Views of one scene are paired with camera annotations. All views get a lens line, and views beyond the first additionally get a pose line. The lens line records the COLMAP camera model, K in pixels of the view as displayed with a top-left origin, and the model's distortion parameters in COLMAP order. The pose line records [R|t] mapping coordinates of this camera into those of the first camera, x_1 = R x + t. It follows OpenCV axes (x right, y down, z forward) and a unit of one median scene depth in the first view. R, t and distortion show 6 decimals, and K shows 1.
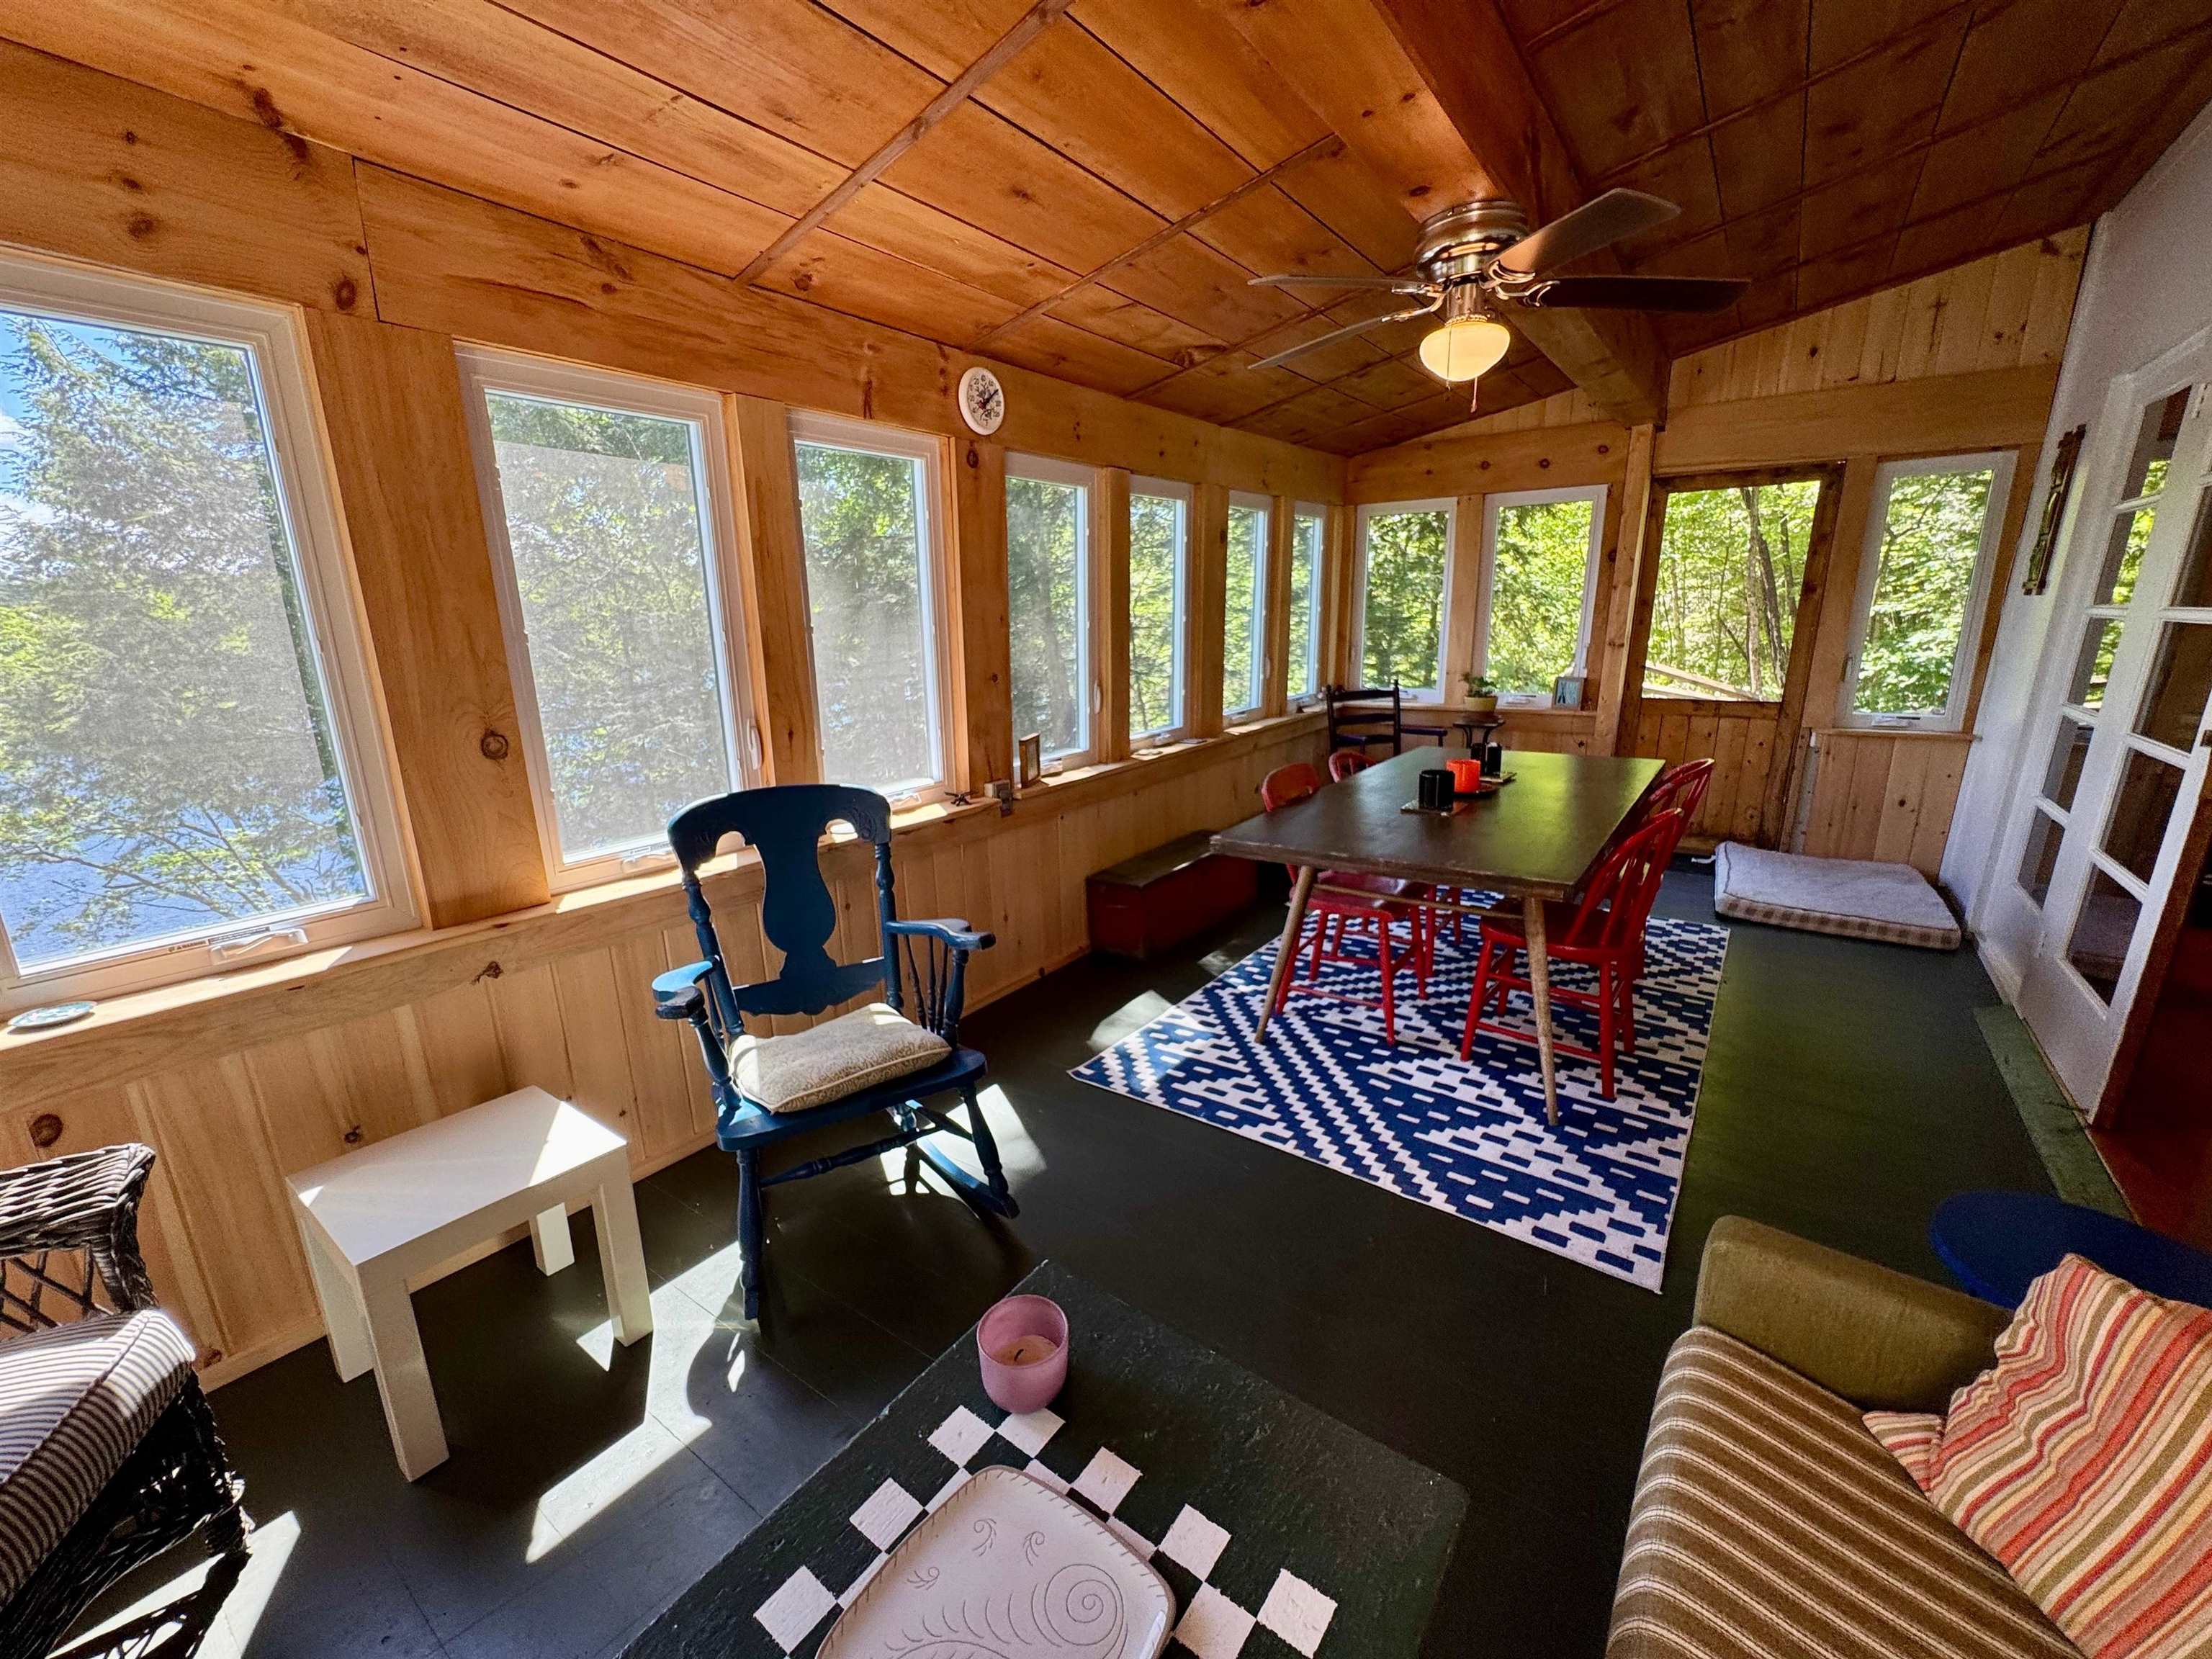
lens RADIAL K [[883.5, 0, 1108.3], [0, 883.5, 830.8], [0, 0, 1]] dist [-0.003888, 0.000371]
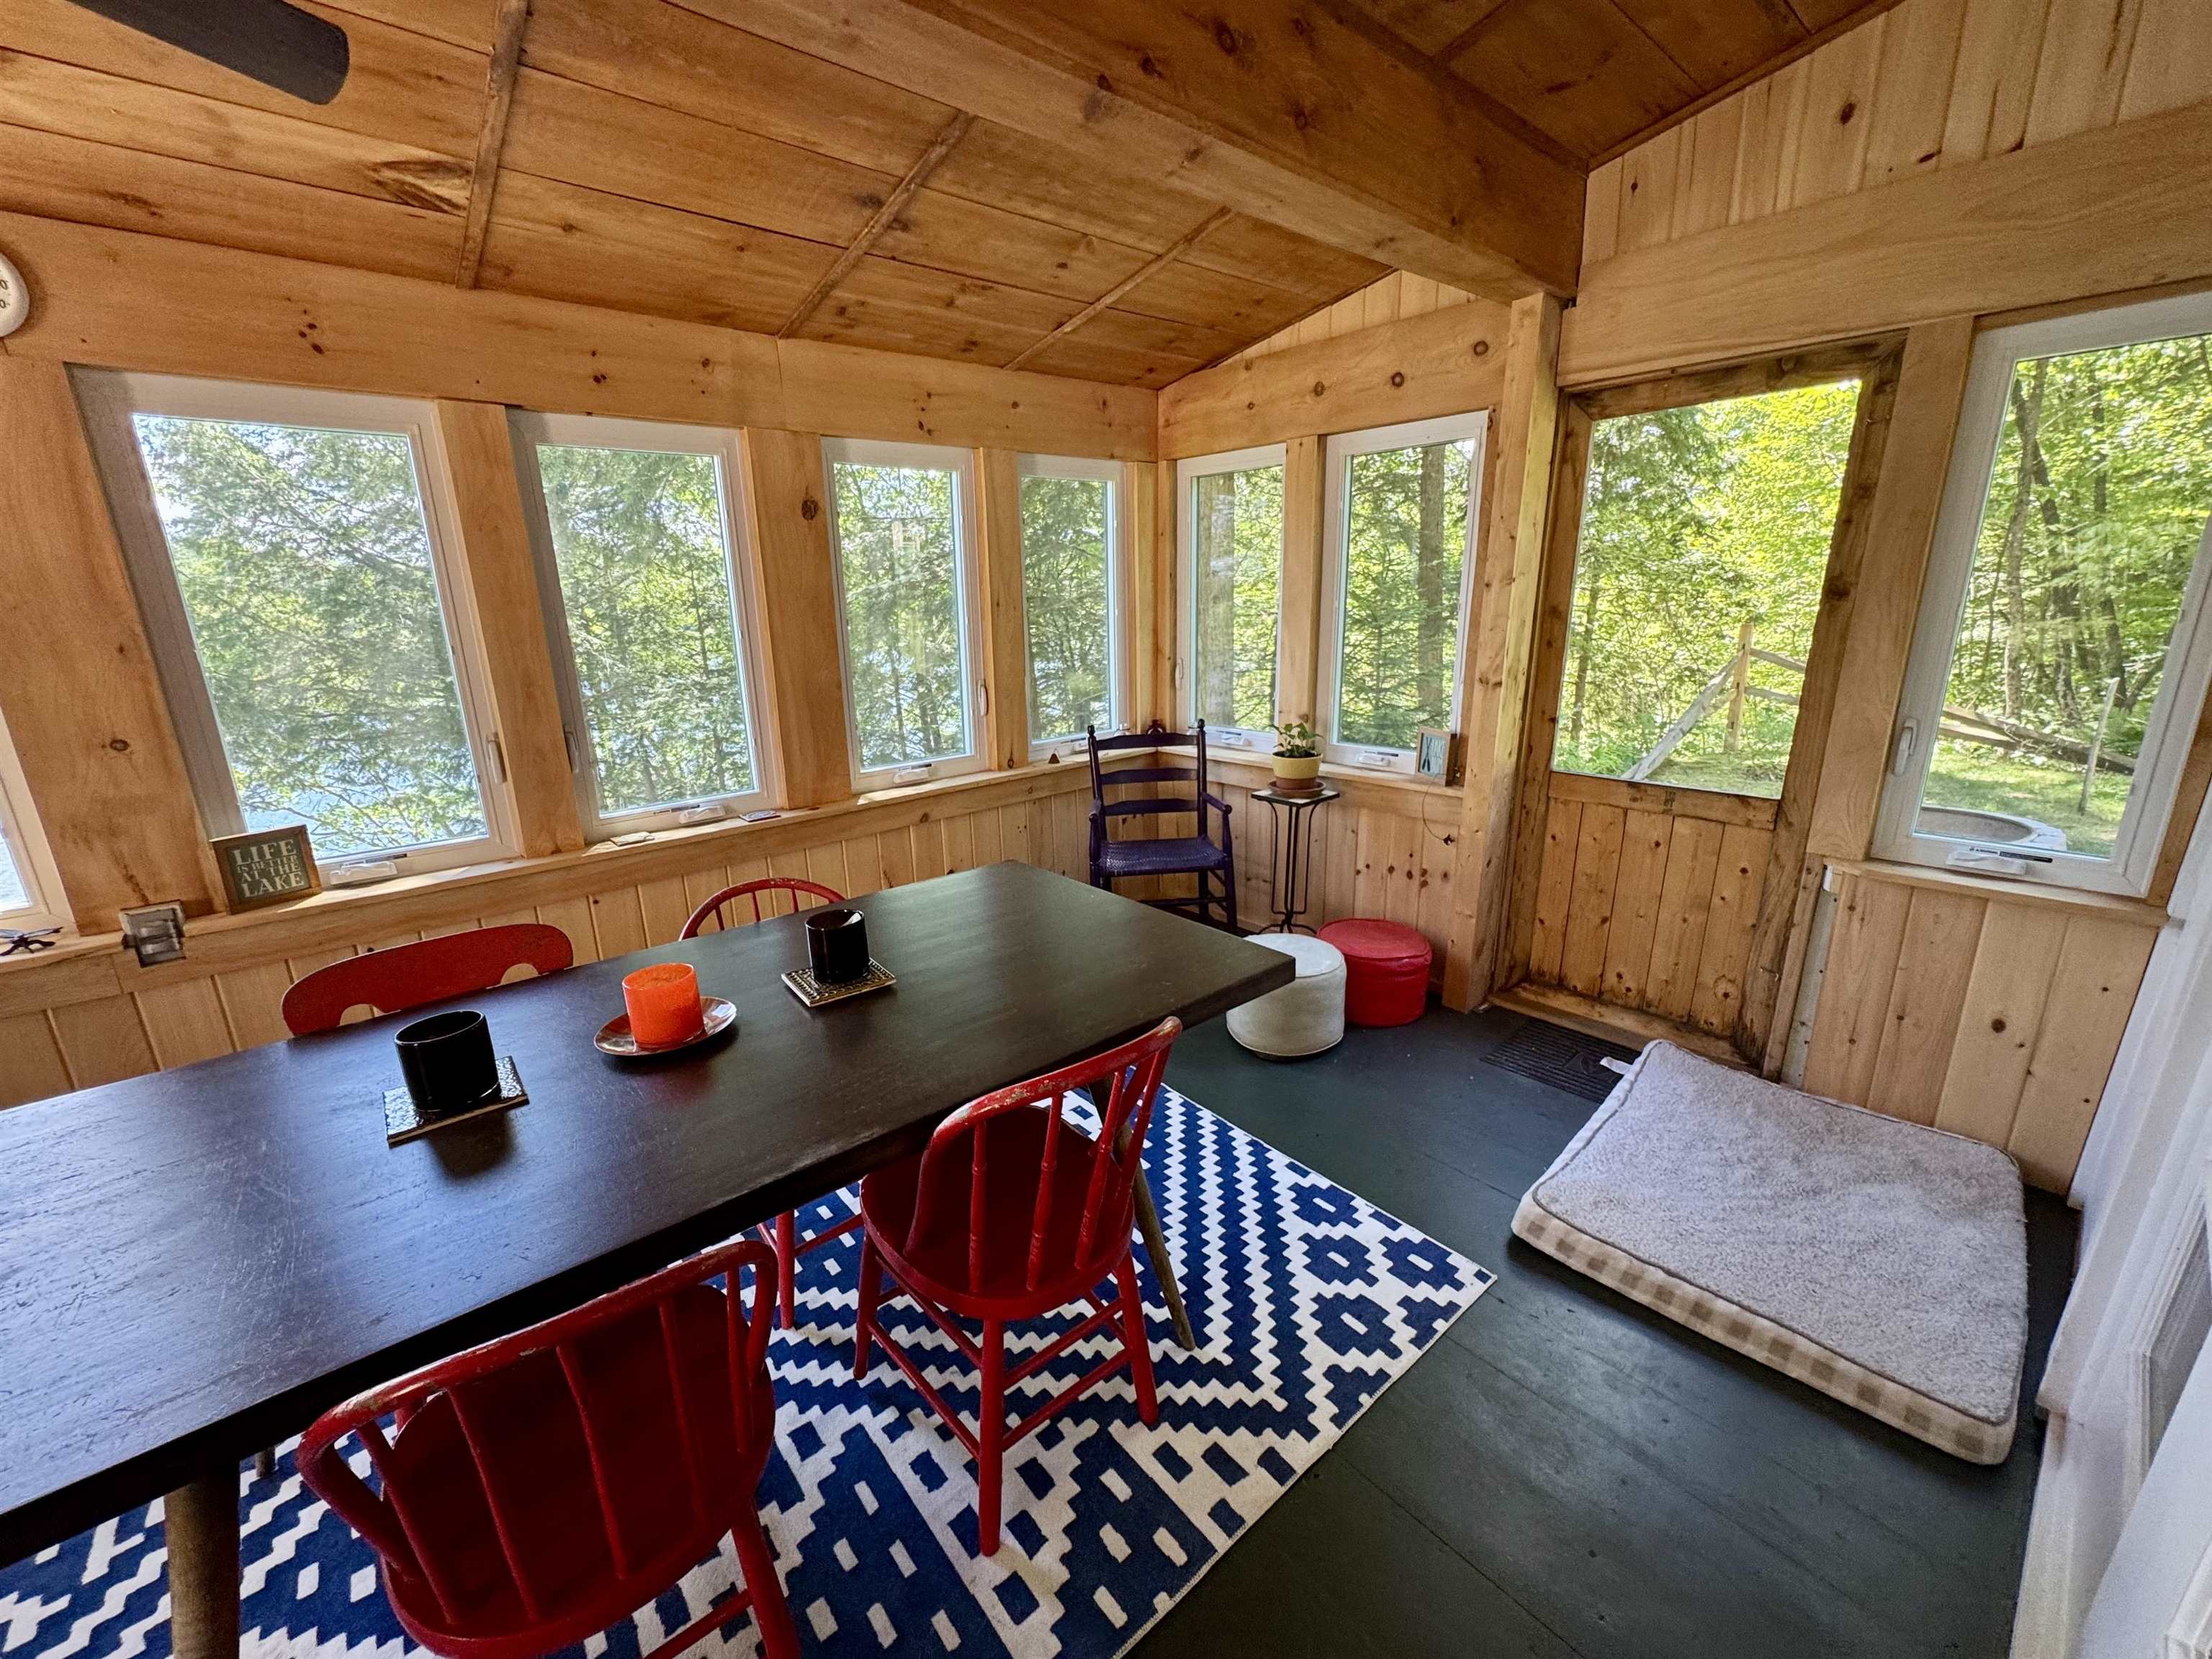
lens RADIAL K [[883.5, 0, 1108.3], [0, 883.5, 830.8], [0, 0, 1]] dist [-0.003888, 0.000371]
pose [[0.975030, 0.060230, -0.213749, 0.669122], [-0.055978, 0.998096, 0.025895, -0.164974], [0.214902, -0.013283, 0.976545, 0.535297]]
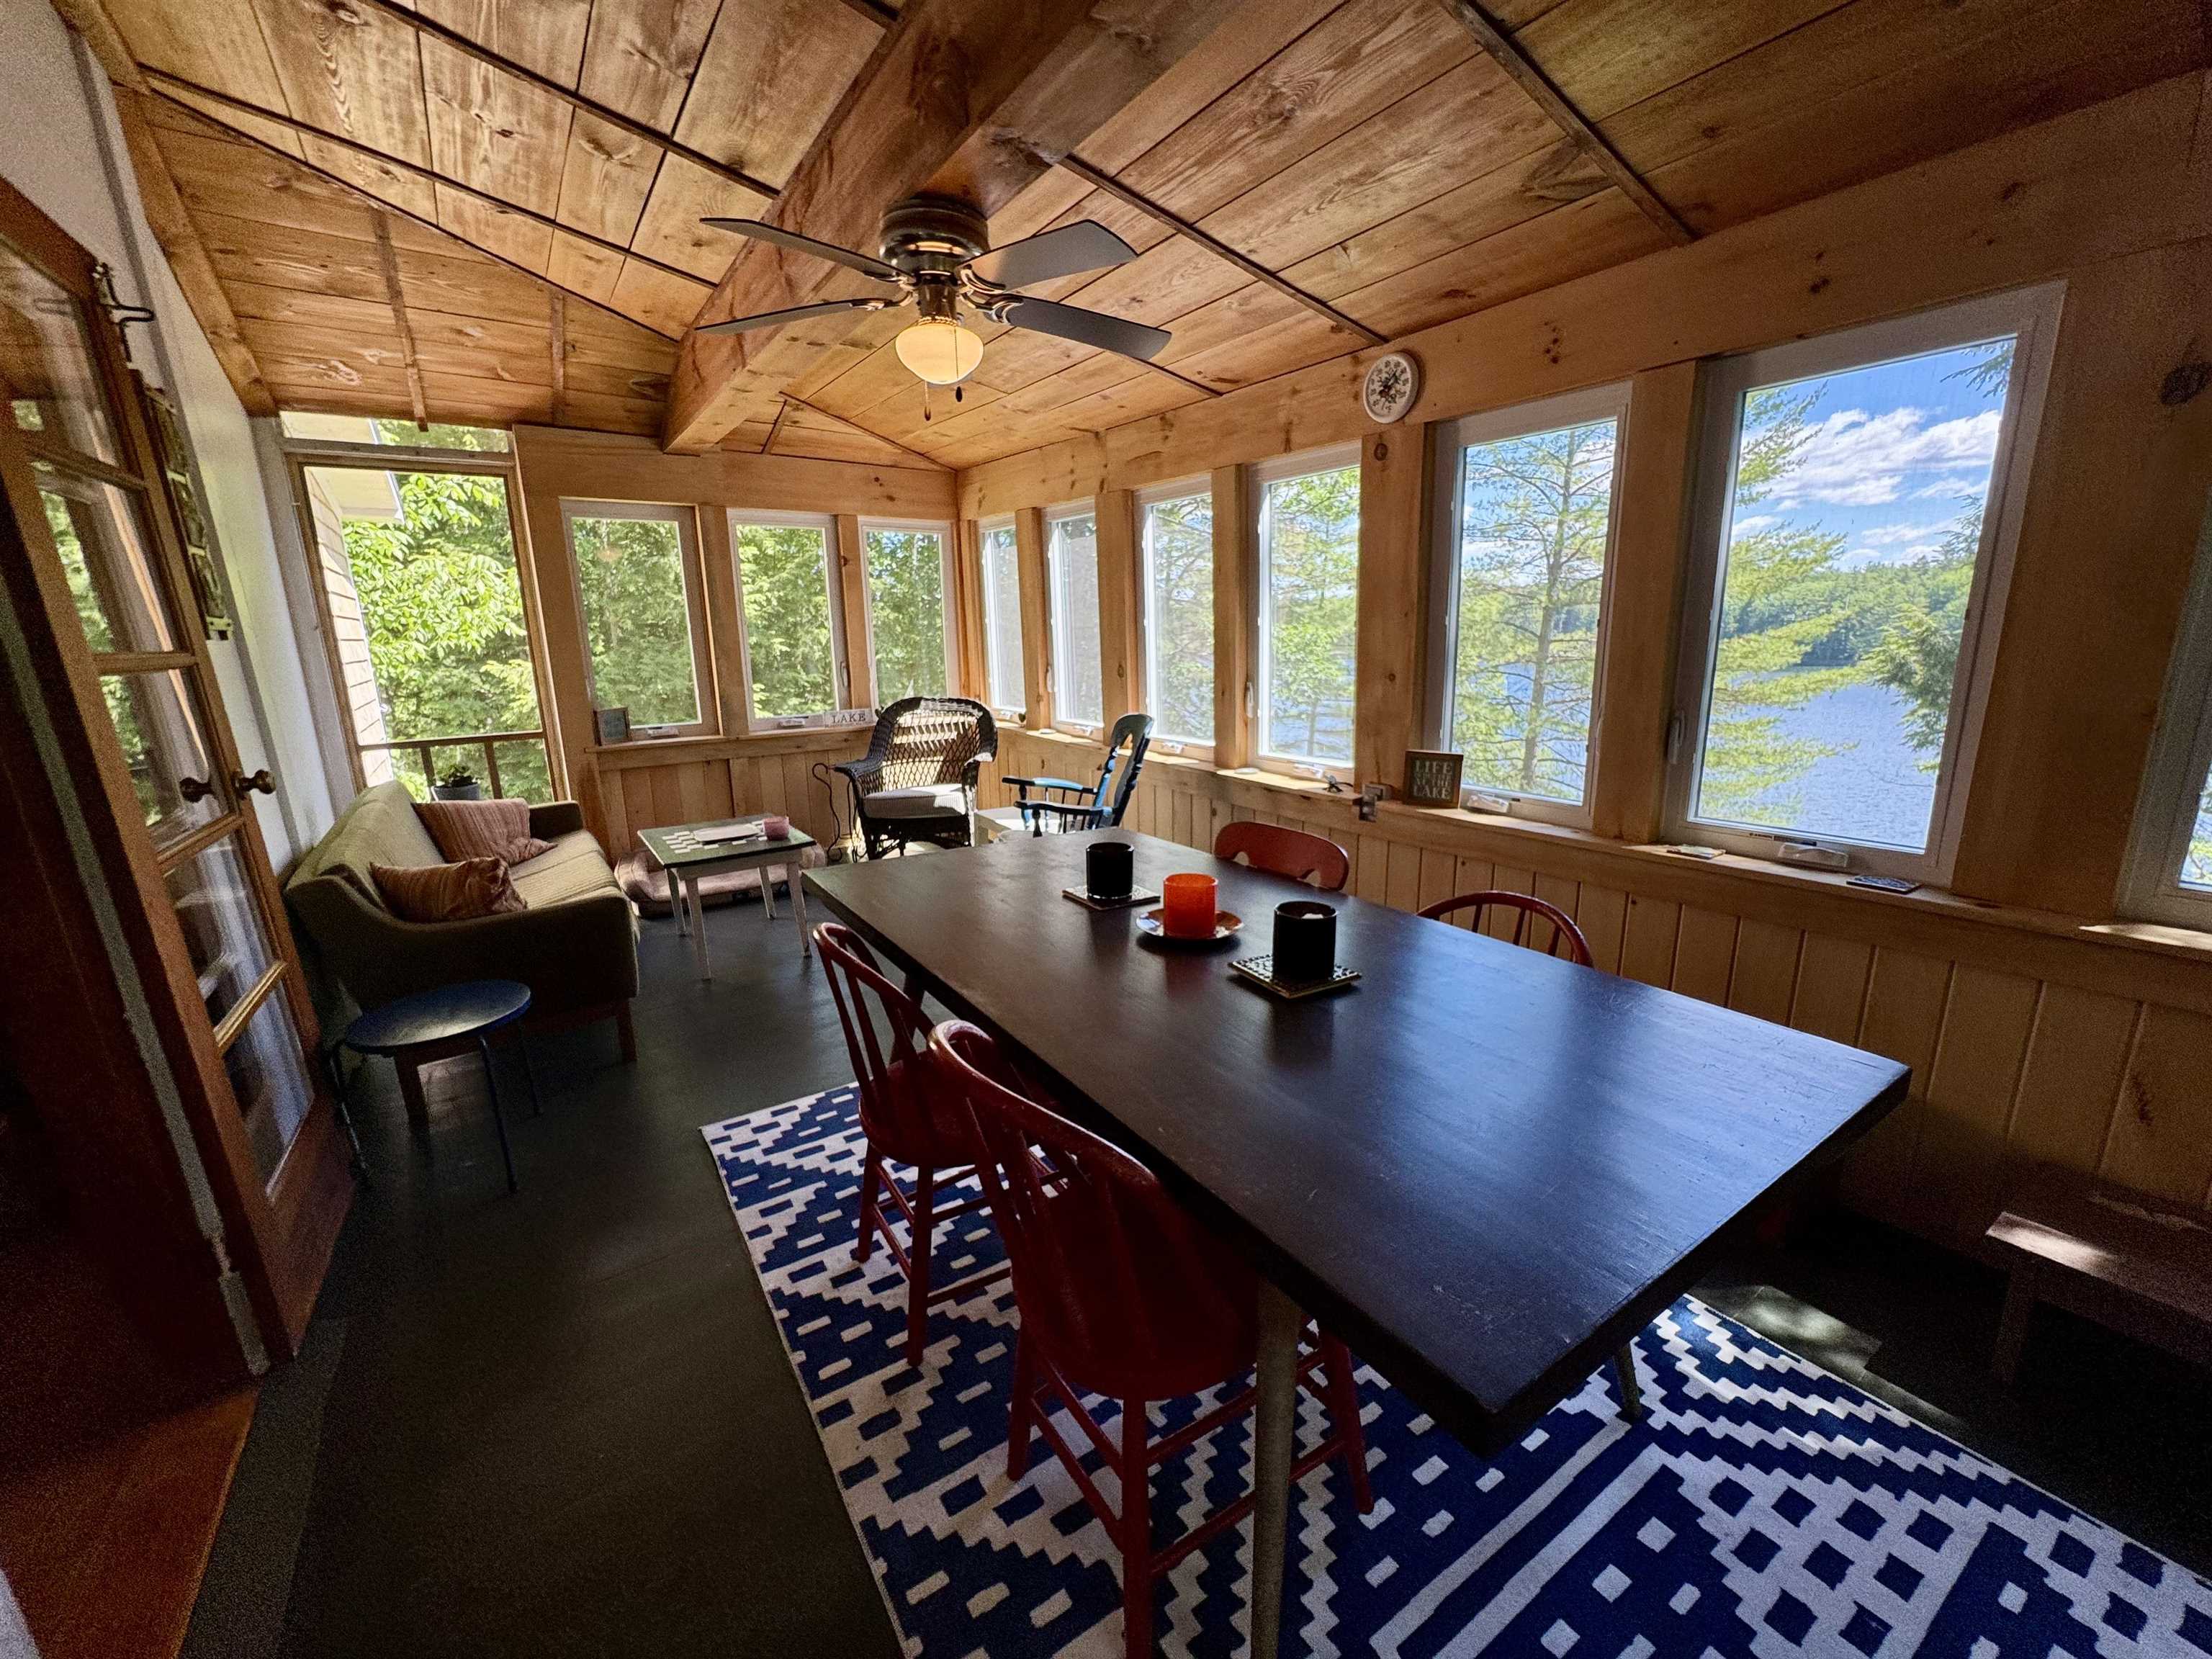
lens RADIAL K [[885.0, 0, 1096.8], [0, 885.0, 824.6], [0, 0, 1]] dist [0.001417, 0.000209]
pose [[-0.340768, 0.235632, -0.910140, 0.856119], [-0.204070, 0.926462, 0.316264, -0.256163], [0.917732, 0.293505, -0.267623, 0.989511]]
